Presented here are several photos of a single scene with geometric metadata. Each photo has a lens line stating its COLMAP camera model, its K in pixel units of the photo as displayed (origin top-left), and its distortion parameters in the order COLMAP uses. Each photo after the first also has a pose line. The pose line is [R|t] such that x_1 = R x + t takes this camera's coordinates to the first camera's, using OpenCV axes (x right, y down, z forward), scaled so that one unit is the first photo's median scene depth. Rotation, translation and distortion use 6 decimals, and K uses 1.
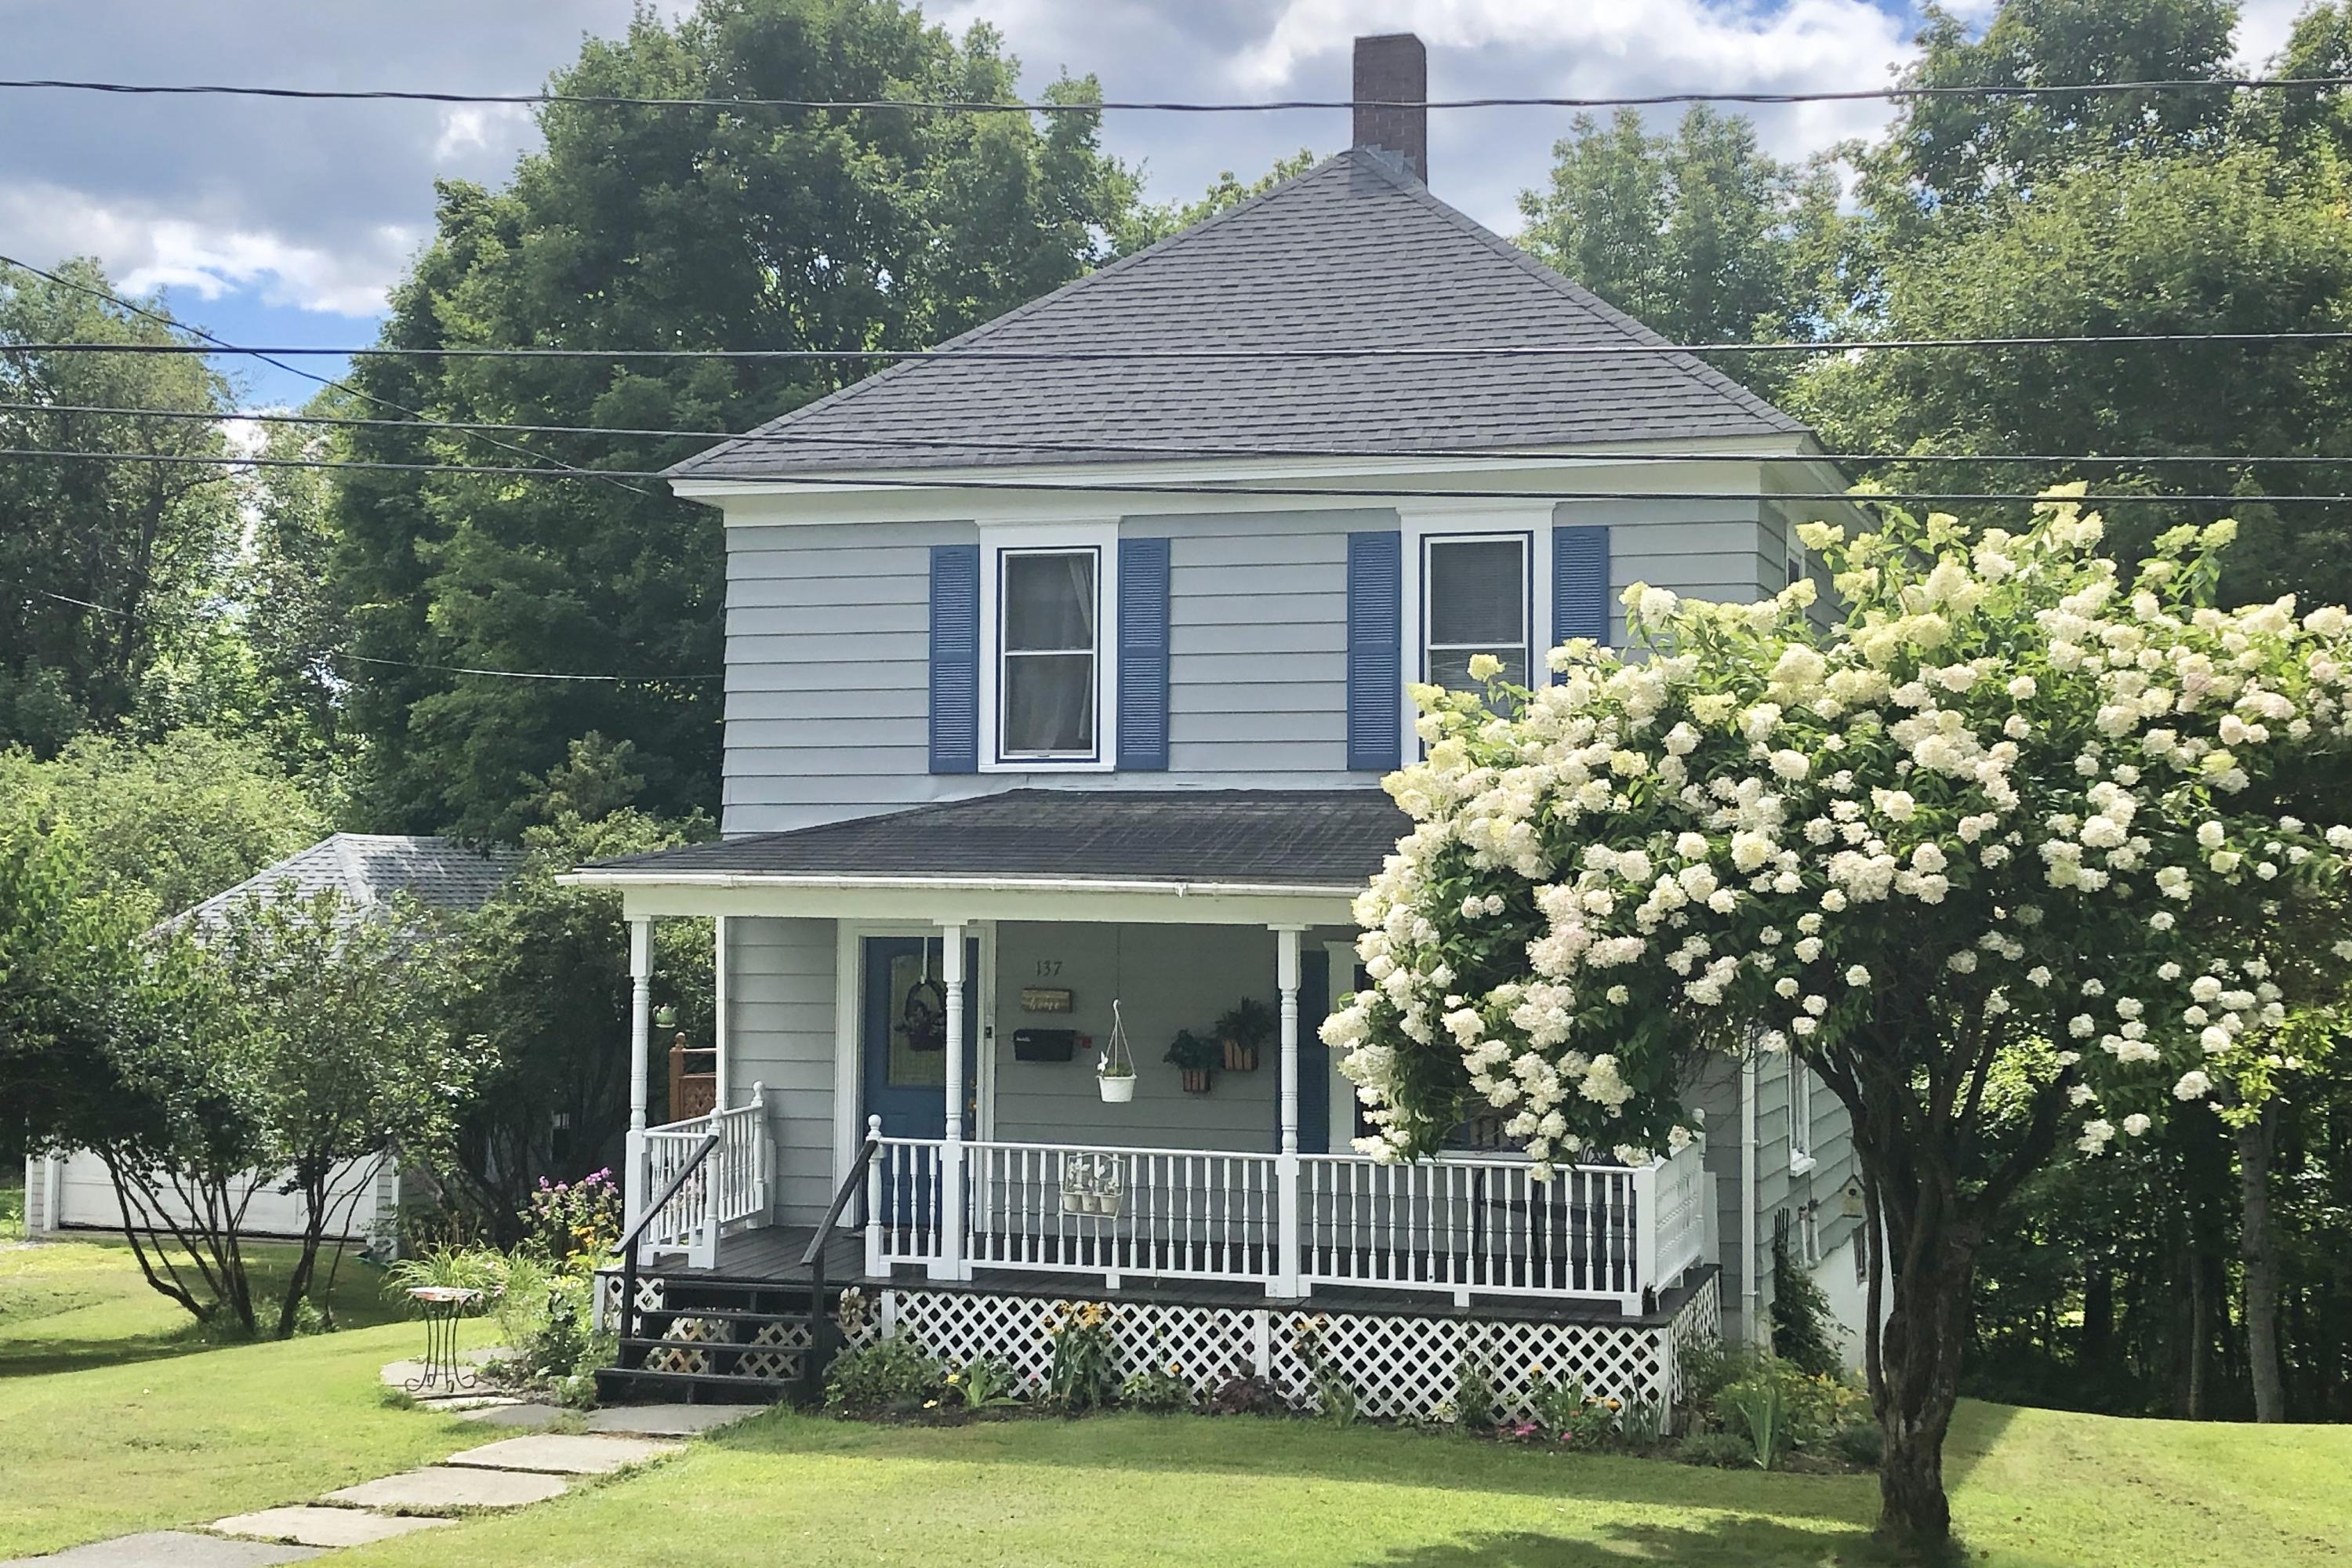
lens RADIAL K [[3262.7, 0, 1168.4], [0, 3262.7, 705.2], [0, 0, 1]] dist [0.079858, 0.000000]
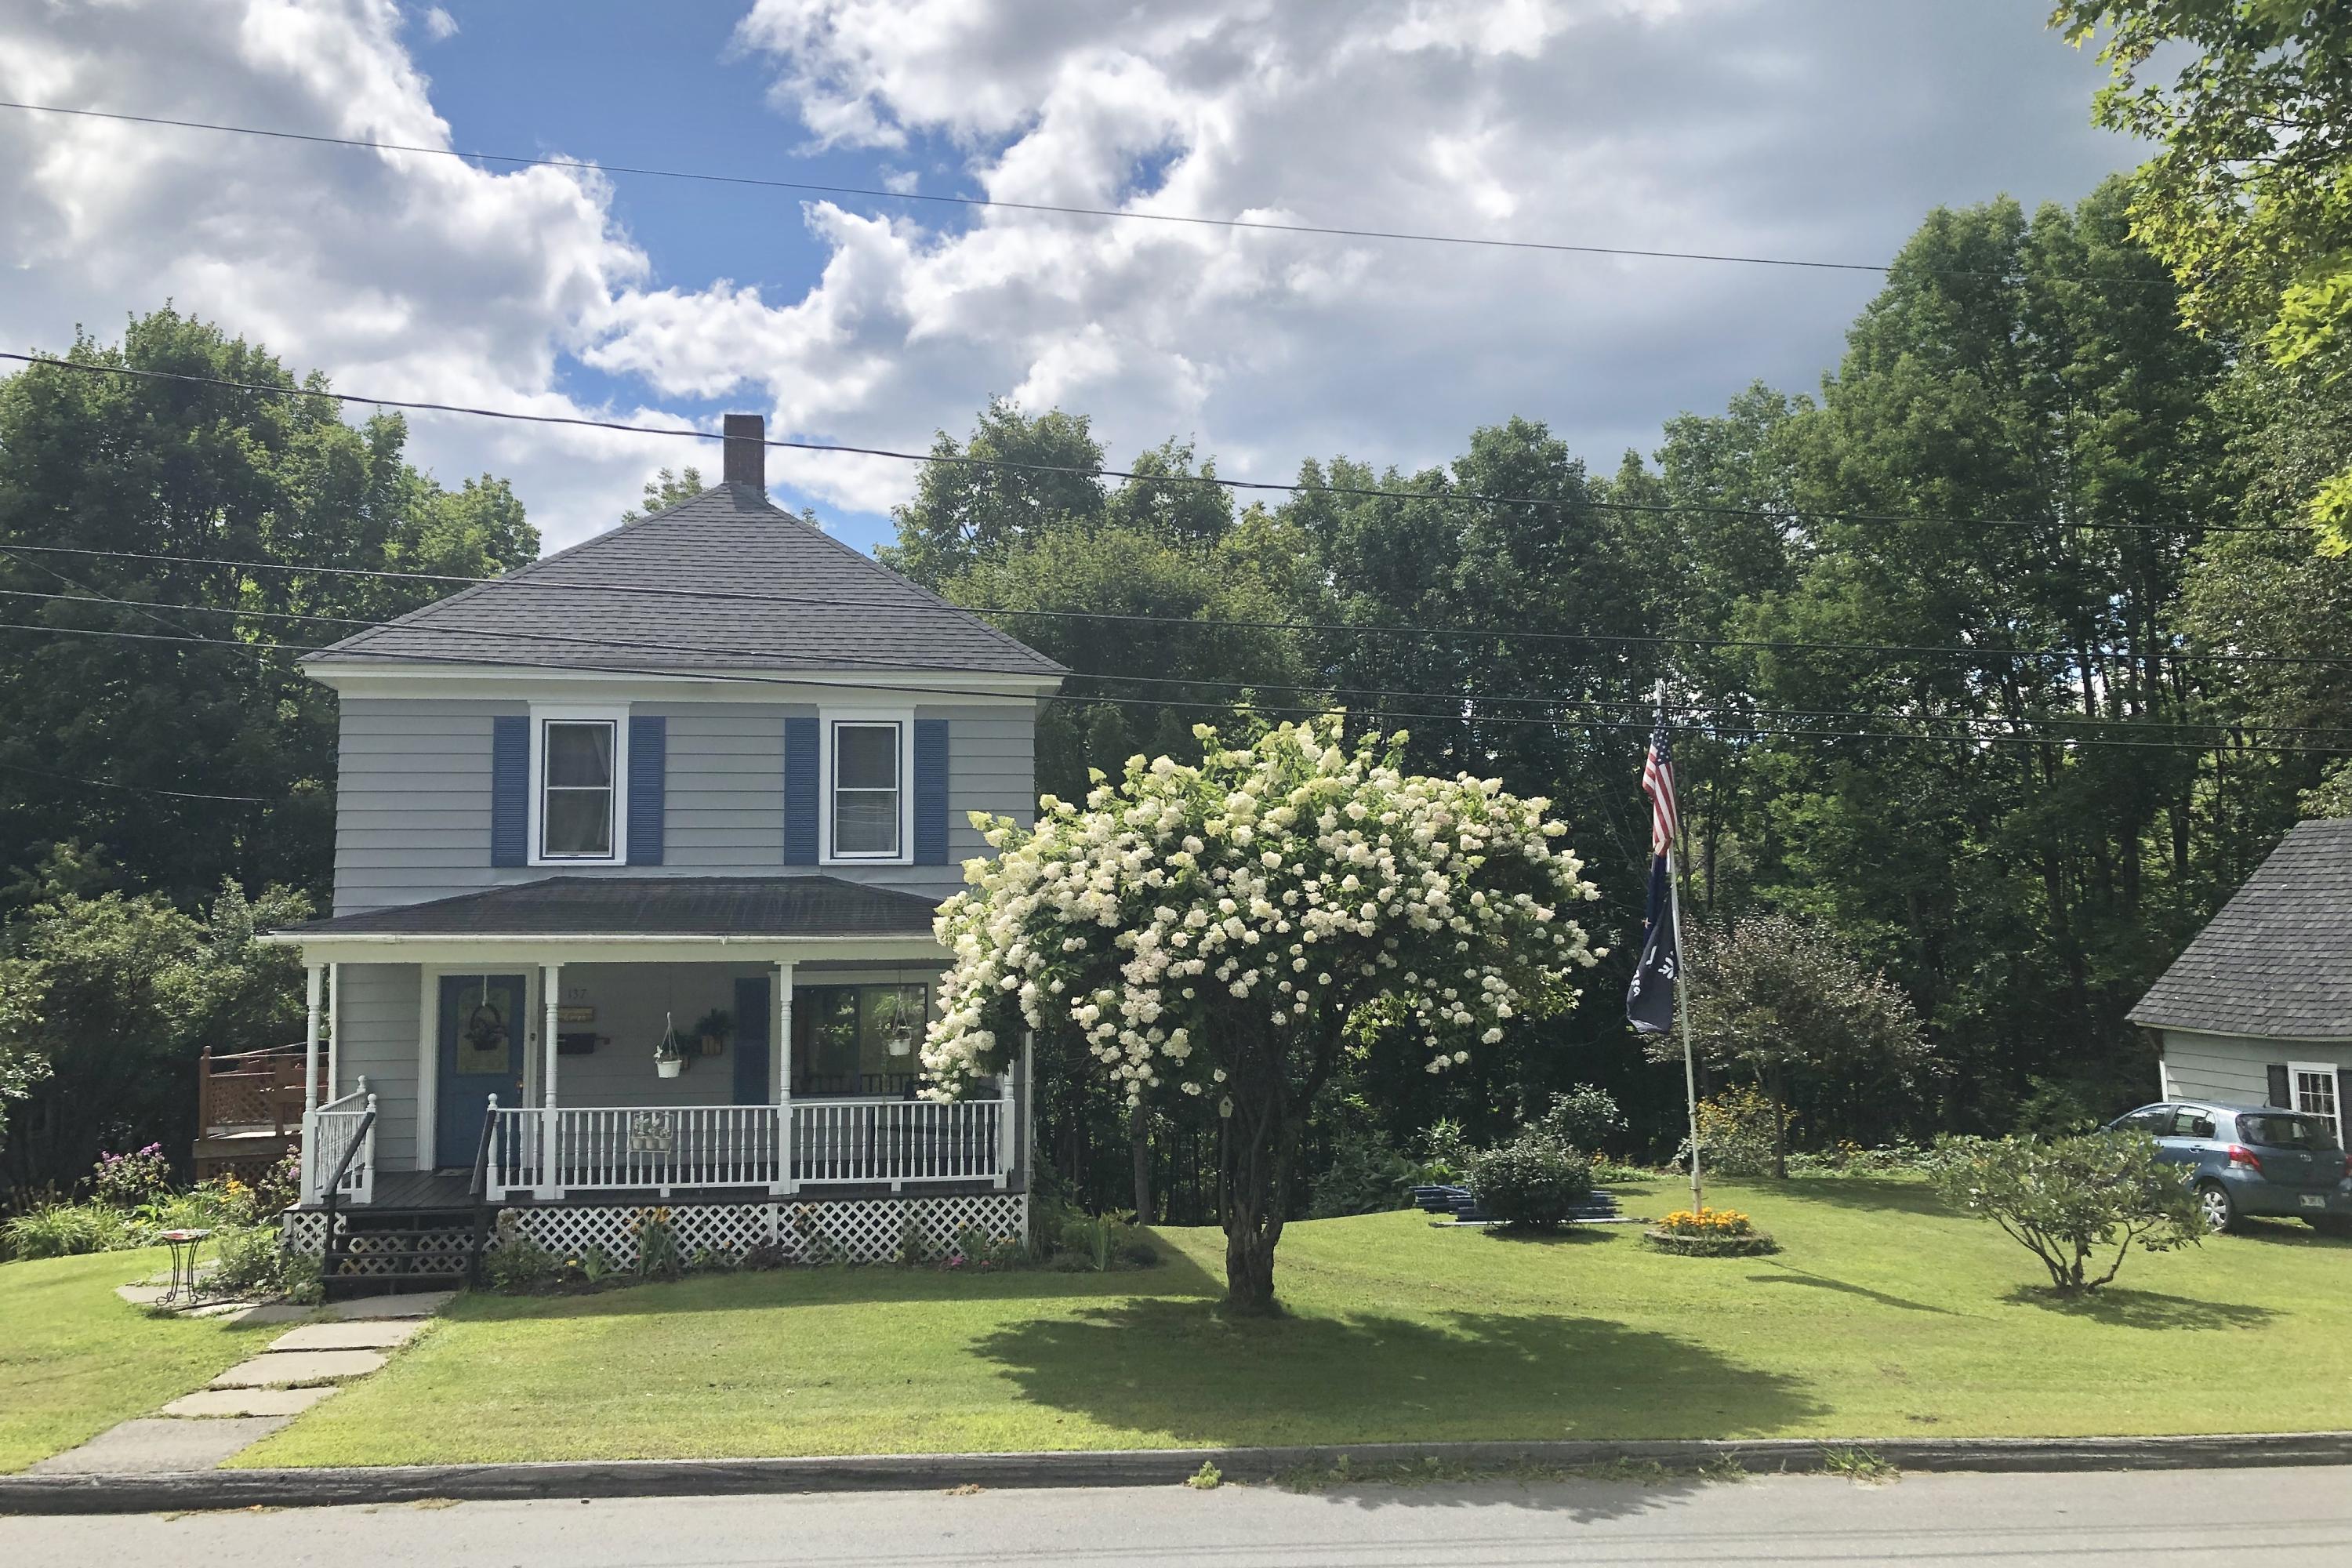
lens RADIAL K [[1923.8, 0, 1172.8], [0, 1923.8, 770.3], [0, 0, 1]] dist [0.046539, -0.068871]
pose [[0.898381, 0.025022, 0.438503, -0.213561], [-0.011299, 0.999362, -0.033877, 0.003800], [-0.439071, 0.025480, 0.898091, 0.063129]]
